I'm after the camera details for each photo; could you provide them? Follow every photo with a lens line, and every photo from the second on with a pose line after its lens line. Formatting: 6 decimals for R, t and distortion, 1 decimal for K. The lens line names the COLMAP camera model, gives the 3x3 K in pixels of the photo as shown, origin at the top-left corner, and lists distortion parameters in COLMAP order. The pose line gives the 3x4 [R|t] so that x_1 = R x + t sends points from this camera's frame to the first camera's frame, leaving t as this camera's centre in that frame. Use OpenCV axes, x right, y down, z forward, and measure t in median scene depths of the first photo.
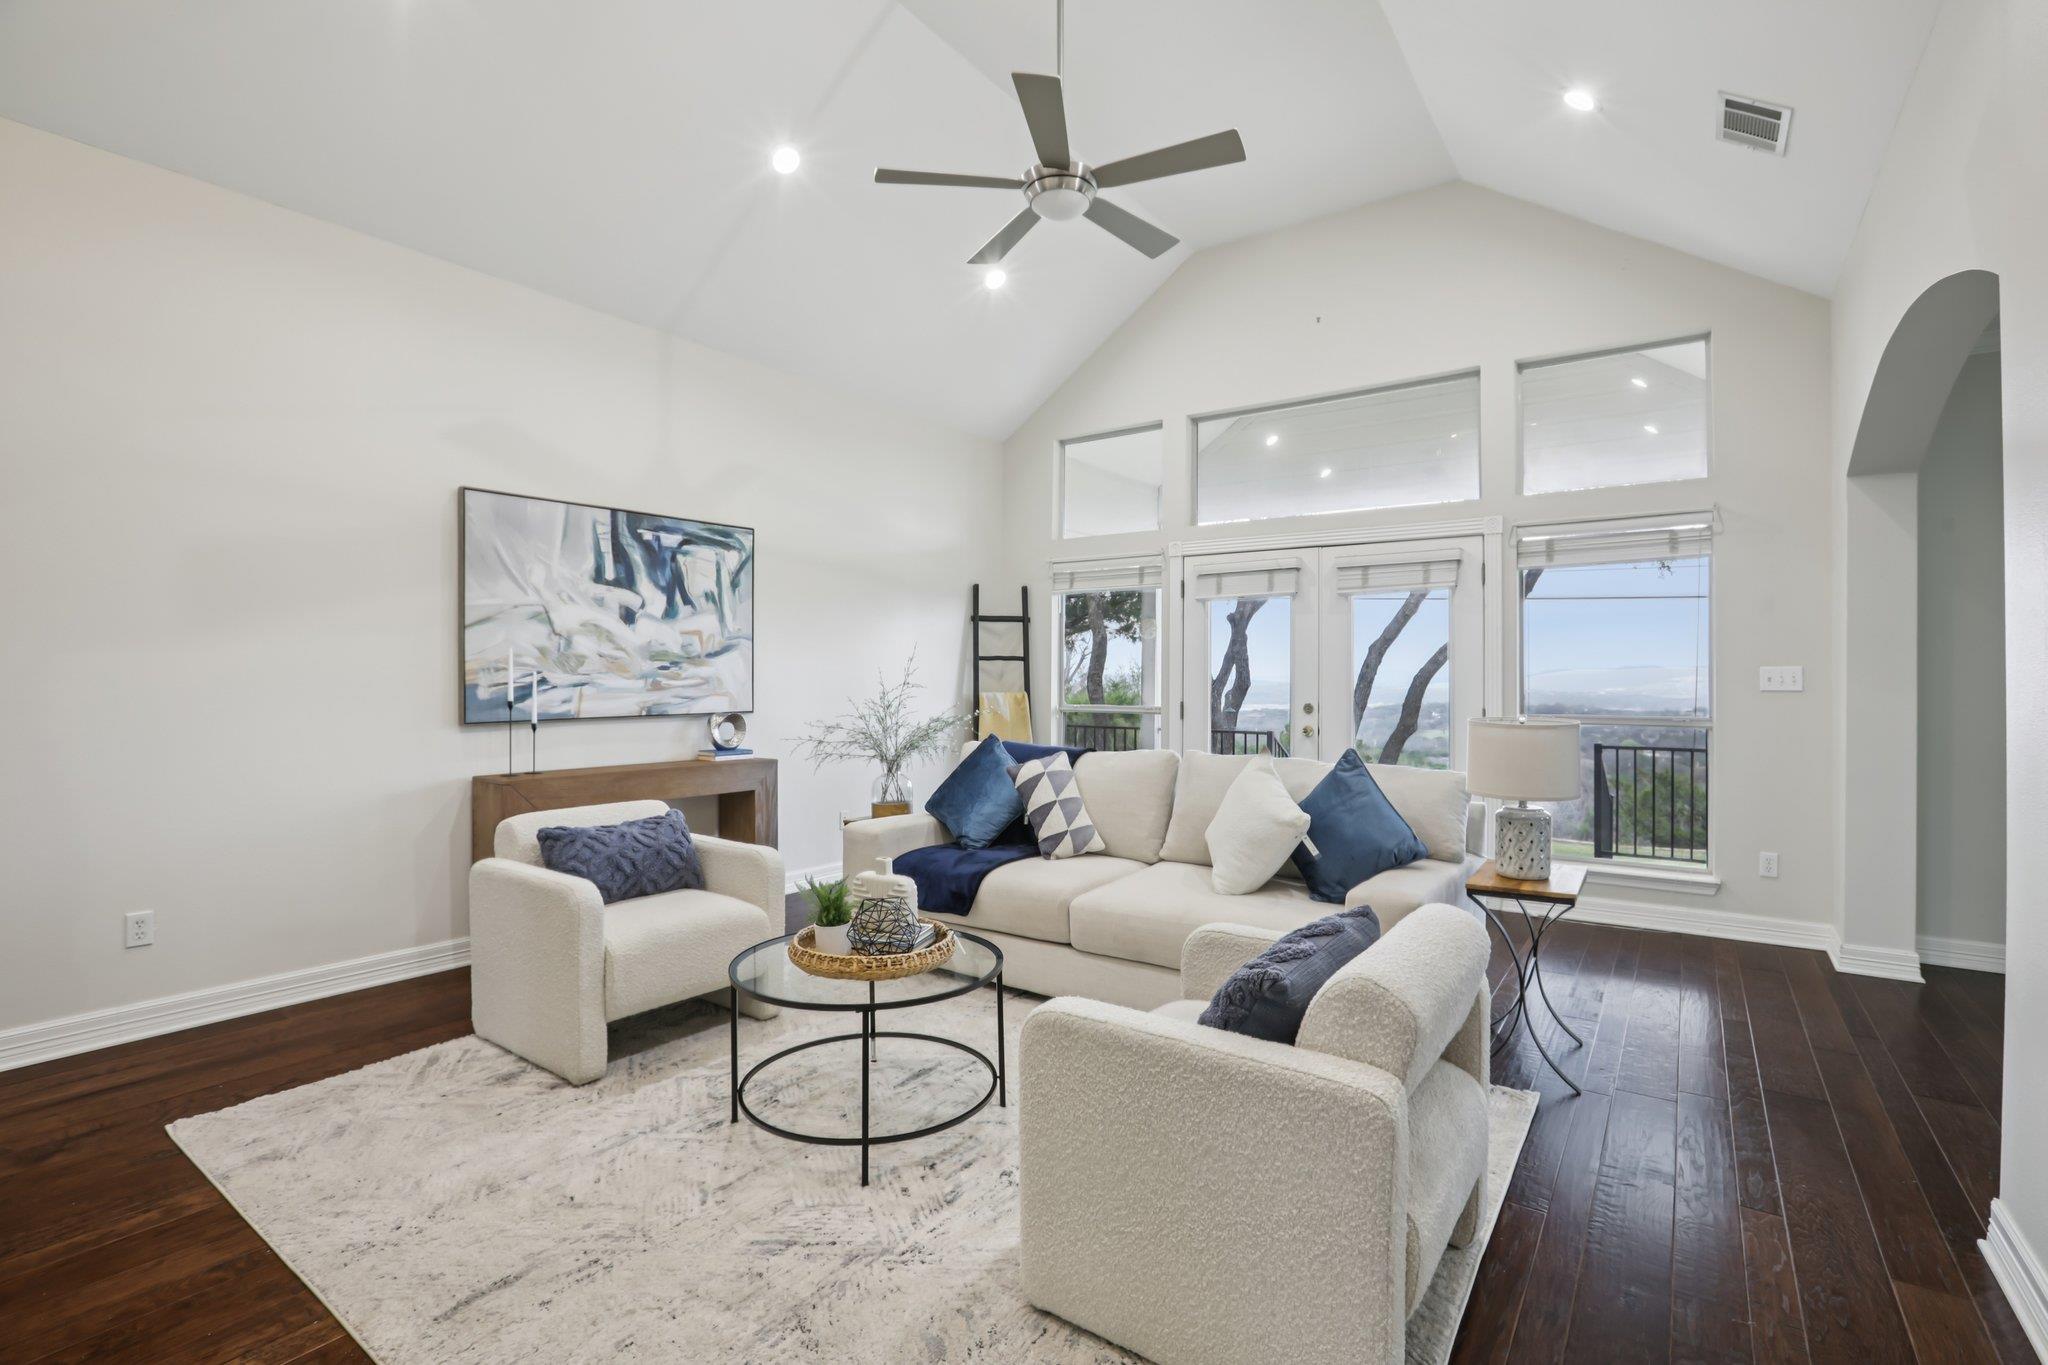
lens RADIAL K [[935.1, 0, 1020.8], [0, 935.1, 655.0], [0, 0, 1]] dist [-0.038411, 0.000230]
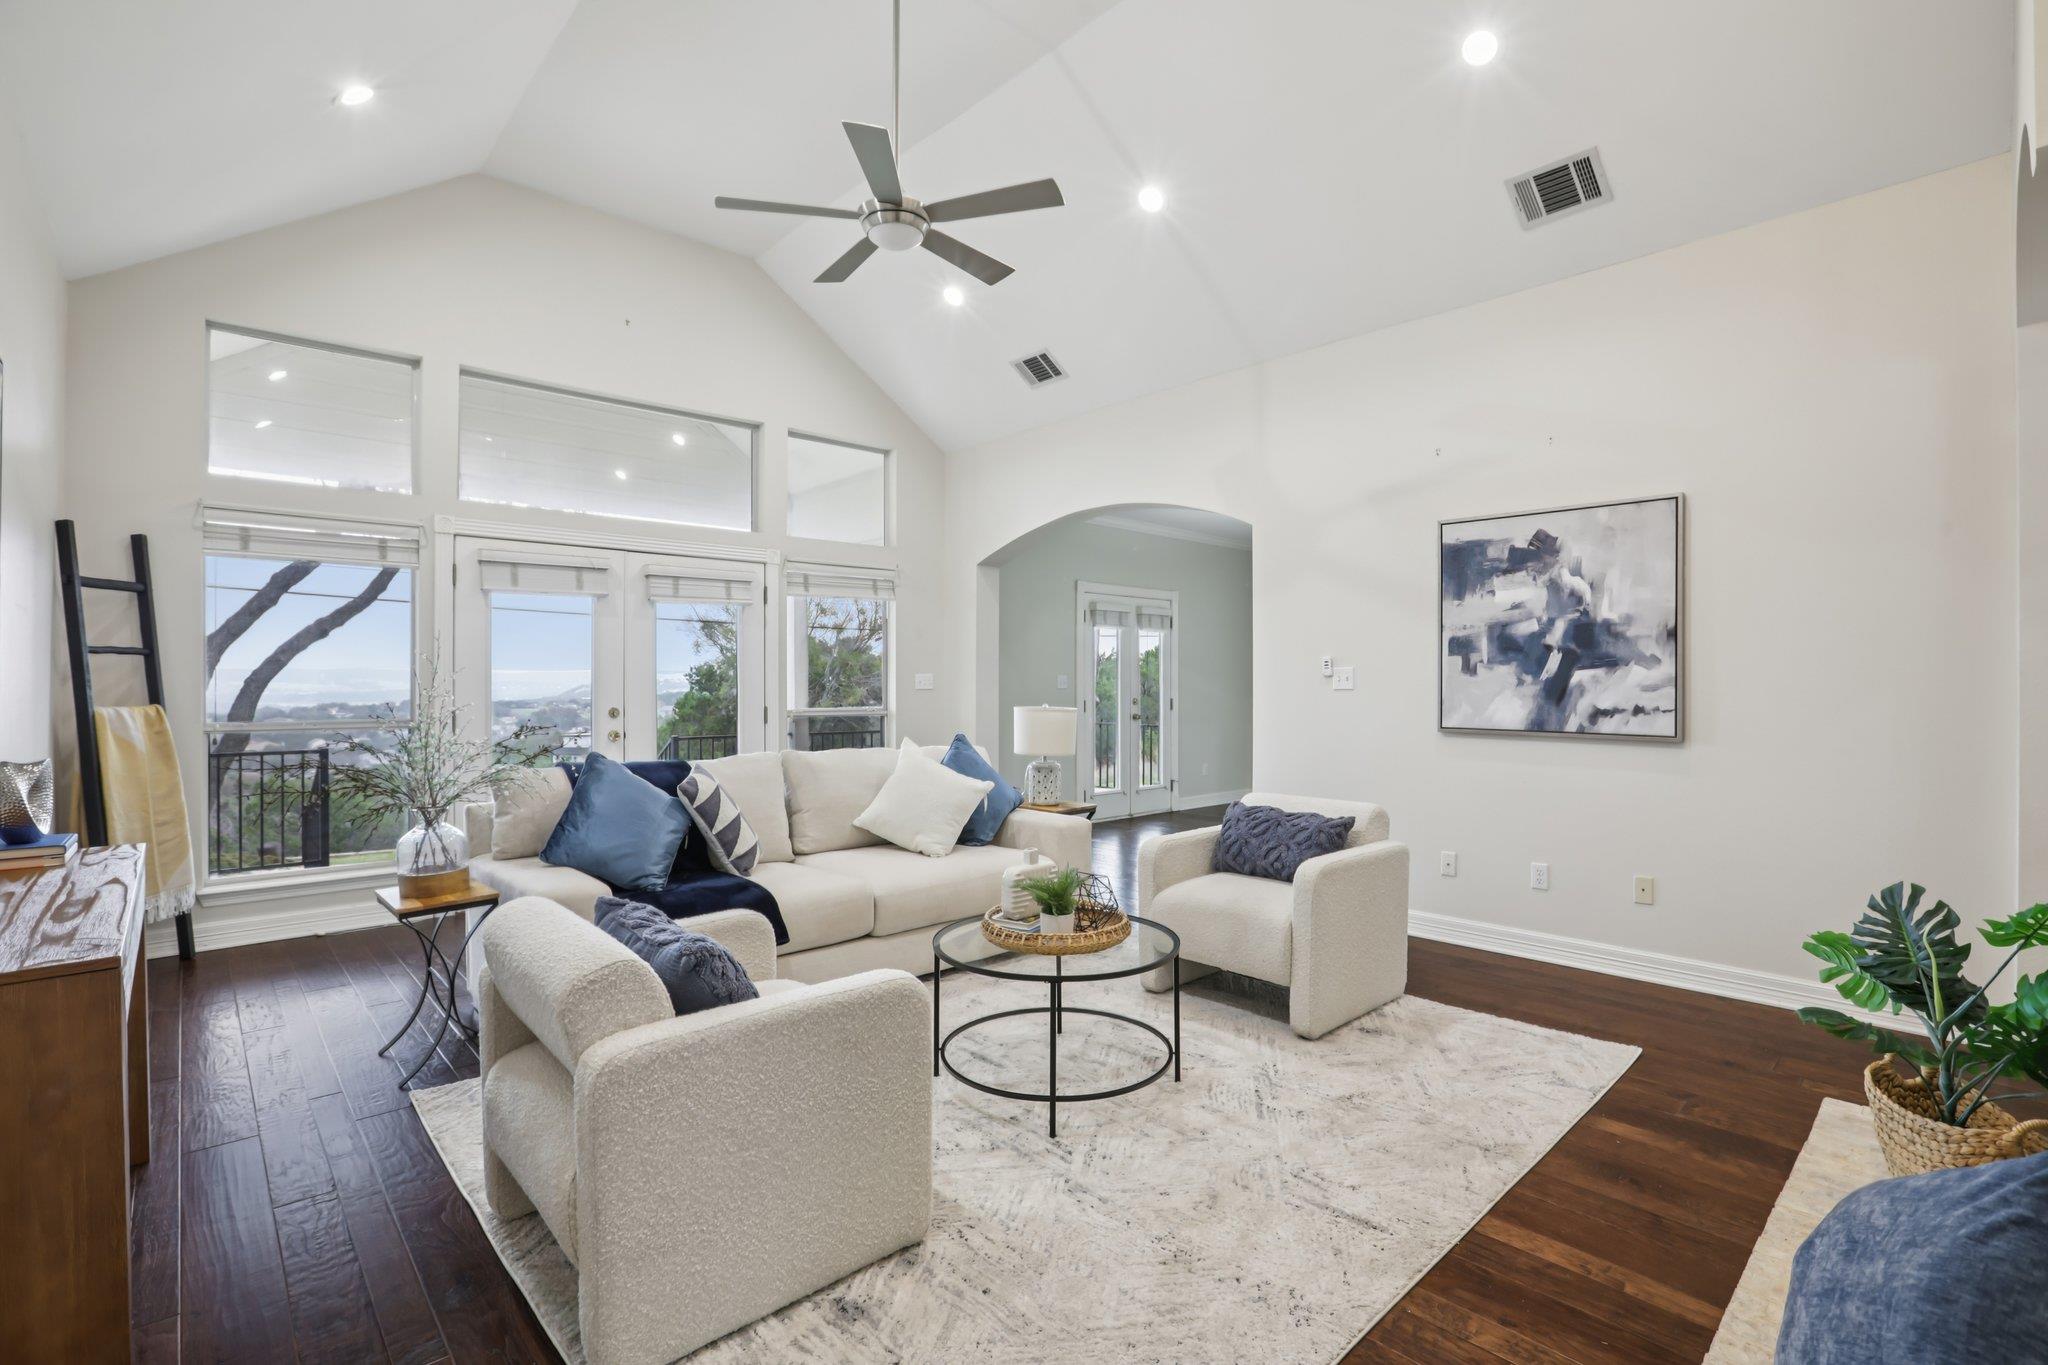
lens RADIAL K [[928.6, 0, 1032.8], [0, 928.6, 676.5], [0, 0, 1]] dist [-0.077991, 0.031833]
pose [[0.193366, 0.001621, 0.981125, -0.734117], [-0.022550, 0.999742, 0.002793, 0.008769], [-0.980868, -0.022664, 0.193352, 0.489345]]
